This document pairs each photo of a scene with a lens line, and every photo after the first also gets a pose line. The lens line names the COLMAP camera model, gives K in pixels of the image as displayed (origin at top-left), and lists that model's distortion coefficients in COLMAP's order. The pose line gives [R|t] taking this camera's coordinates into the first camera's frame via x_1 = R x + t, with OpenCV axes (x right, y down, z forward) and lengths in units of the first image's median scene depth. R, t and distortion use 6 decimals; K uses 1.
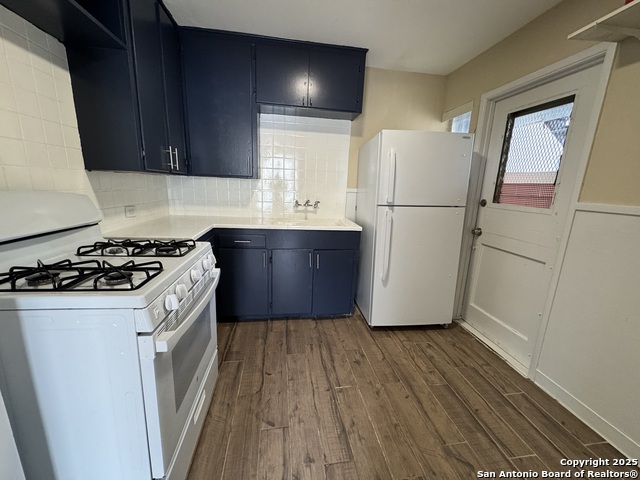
lens RADIAL K [[256.6, 0, 320.4], [0, 256.6, 237.3], [0, 0, 1]] dist [-0.001830, -0.000139]
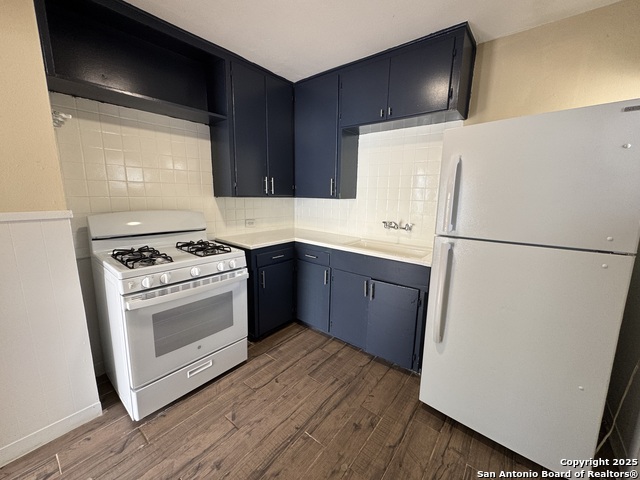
lens RADIAL K [[256.6, 0, 317.7], [0, 256.6, 237.9], [0, 0, 1]] dist [-0.001830, -0.000139]
pose [[0.669639, 0.099248, -0.736026, 0.586010], [-0.138532, 0.990330, 0.007502, -0.084289], [0.729653, 0.096939, 0.676912, 0.309399]]
